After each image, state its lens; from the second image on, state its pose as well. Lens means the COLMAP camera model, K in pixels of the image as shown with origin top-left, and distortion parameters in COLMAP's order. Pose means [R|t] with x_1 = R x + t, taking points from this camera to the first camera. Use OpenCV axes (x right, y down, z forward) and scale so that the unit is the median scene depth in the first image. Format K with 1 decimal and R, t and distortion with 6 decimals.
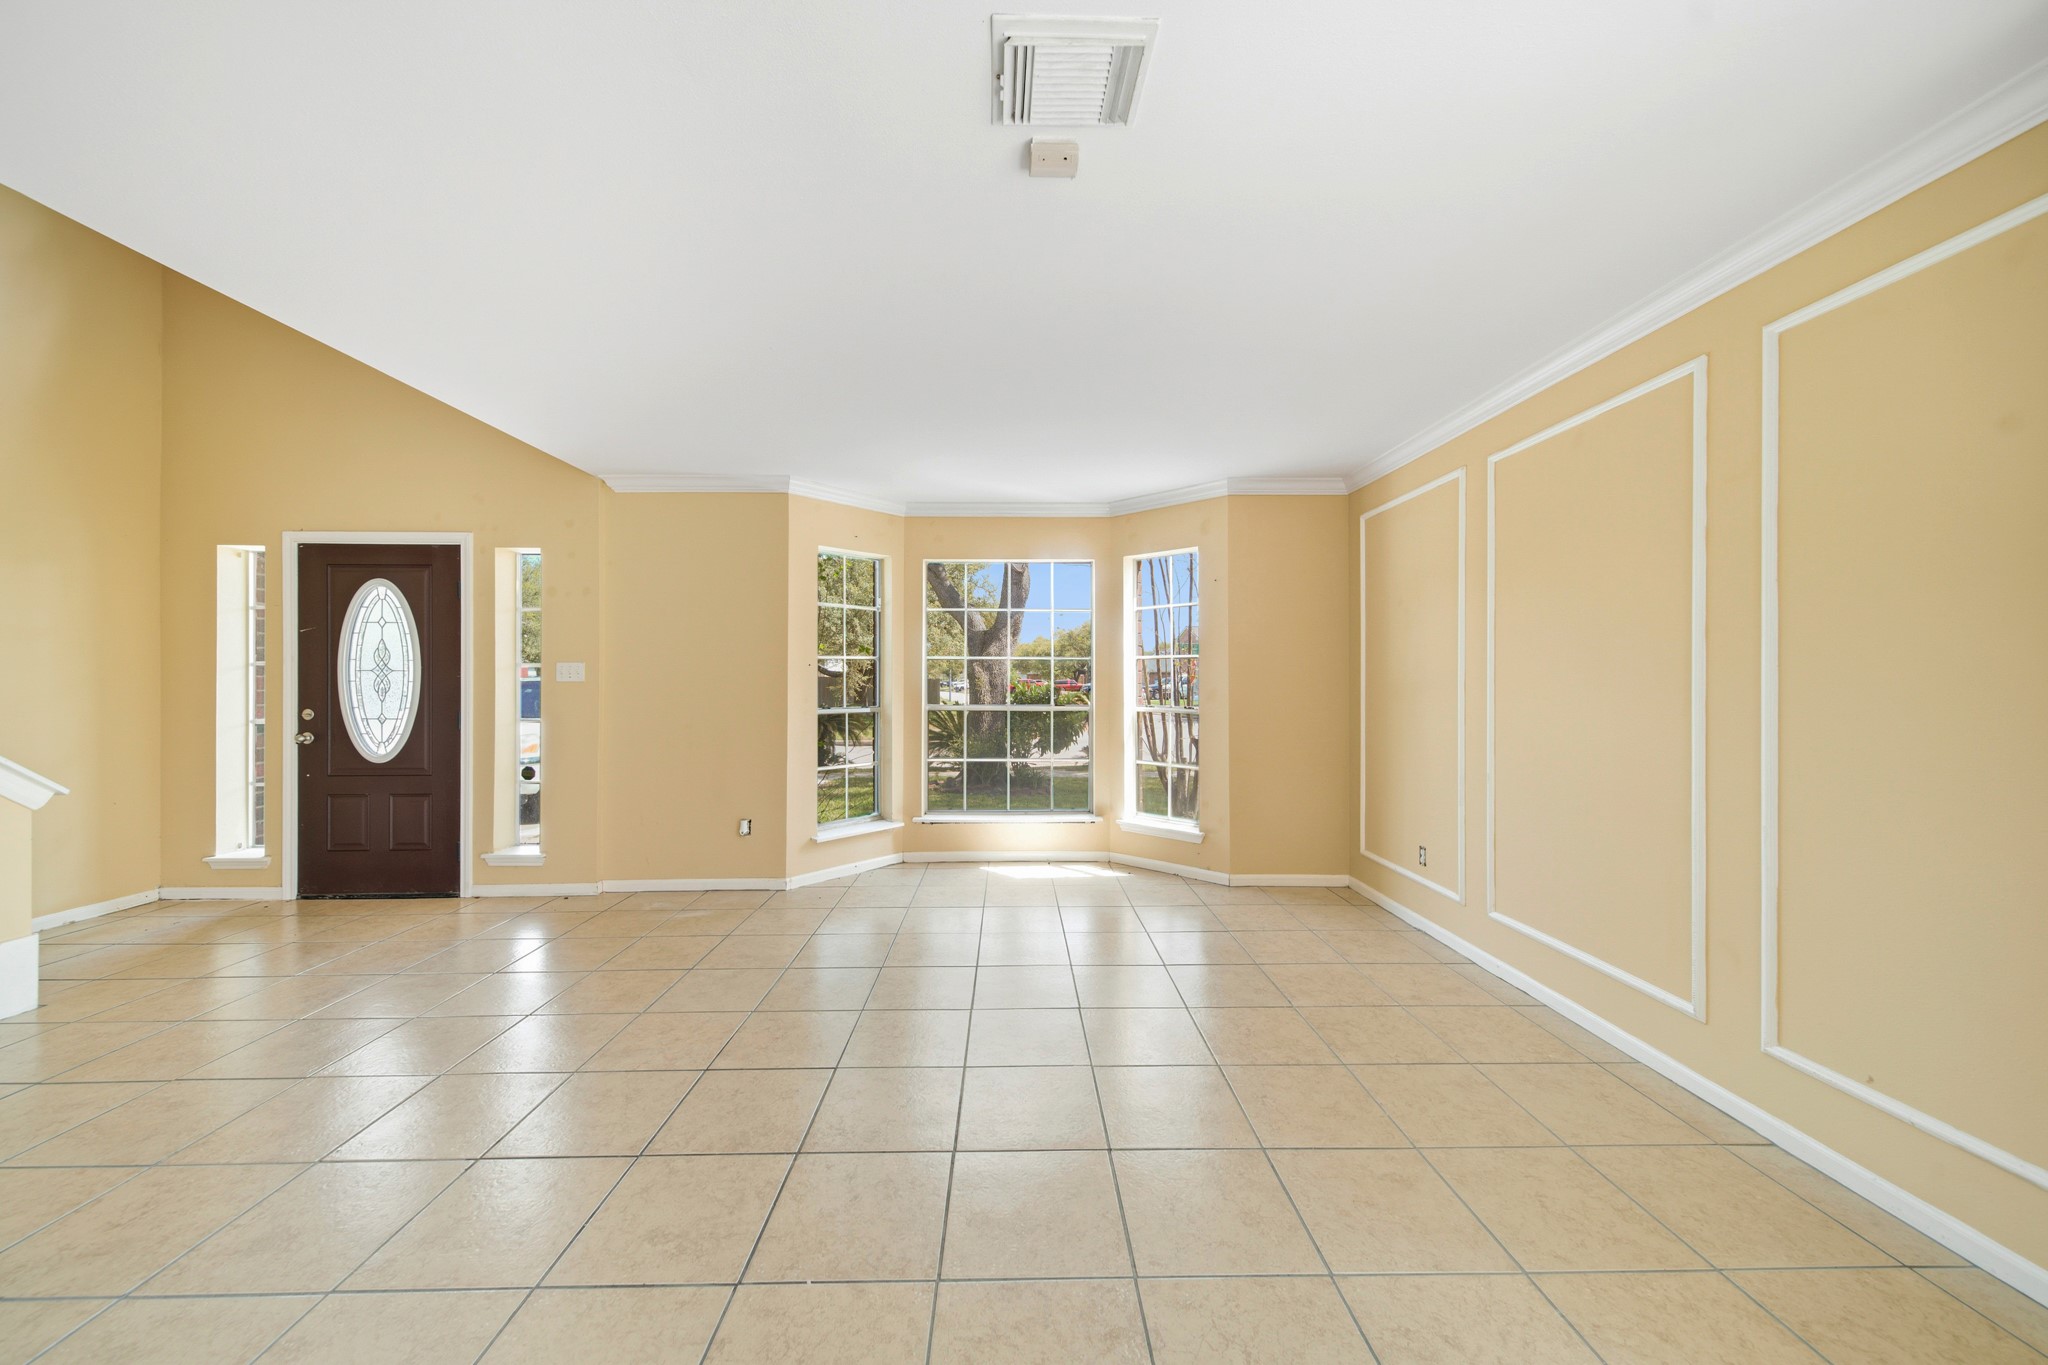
lens RADIAL K [[726.3, 0, 1023.8], [0, 726.3, 676.0], [0, 0, 1]] dist [0.002275, -0.000197]
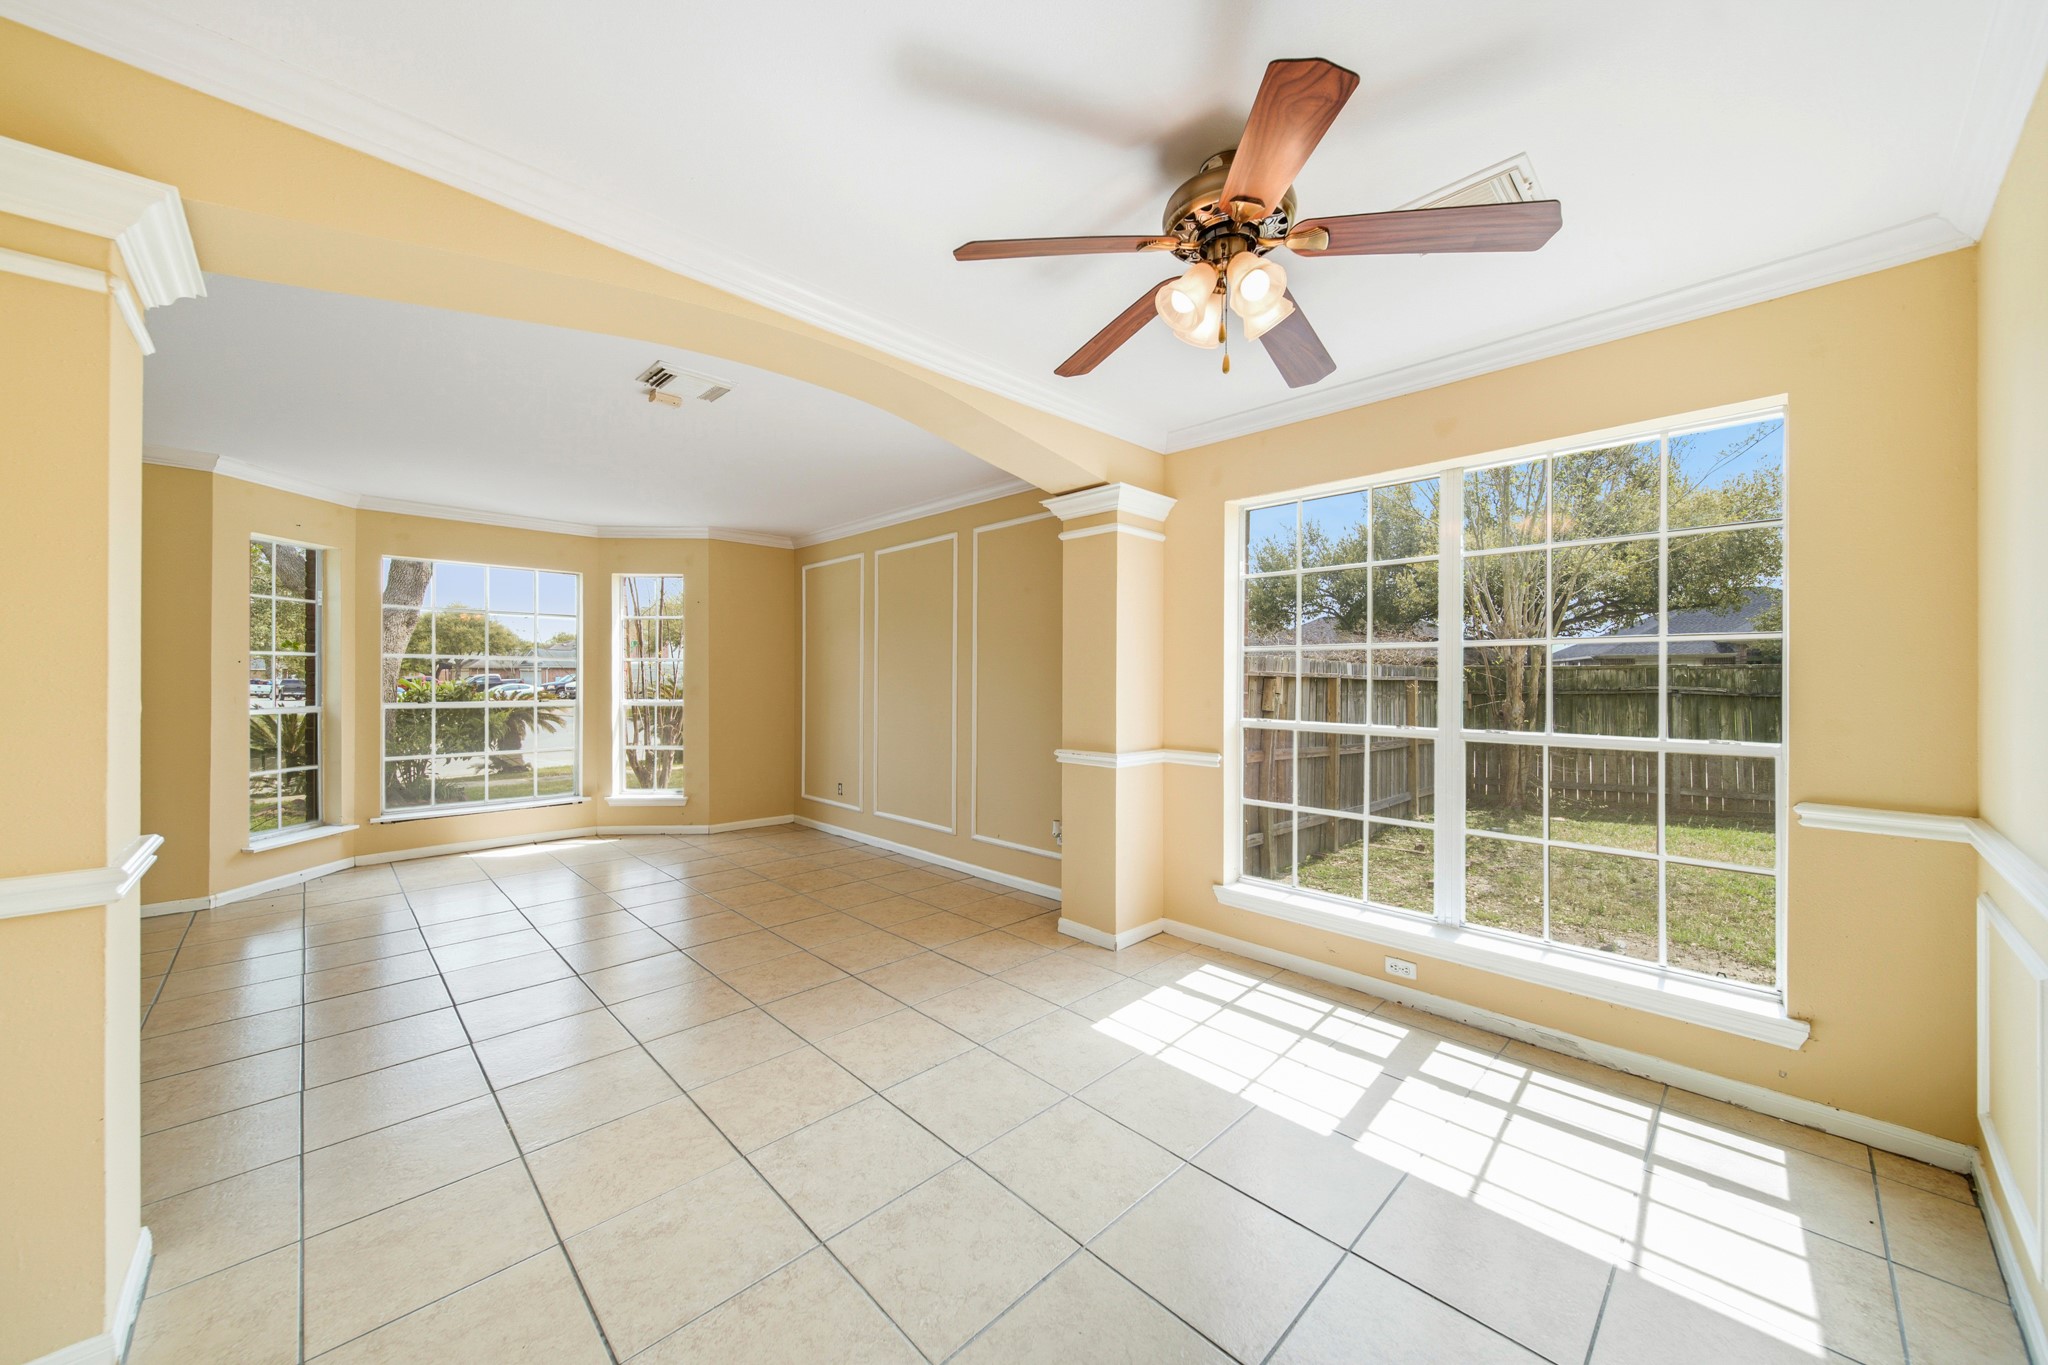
lens RADIAL K [[726.3, 0, 1021.8], [0, 726.3, 683.6], [0, 0, 1]] dist [0.002275, -0.000197]
pose [[0.731341, -0.002140, 0.682009, -0.202964], [-0.006646, 0.999925, 0.010264, -0.003409], [-0.681980, -0.012039, 0.731272, -0.356695]]
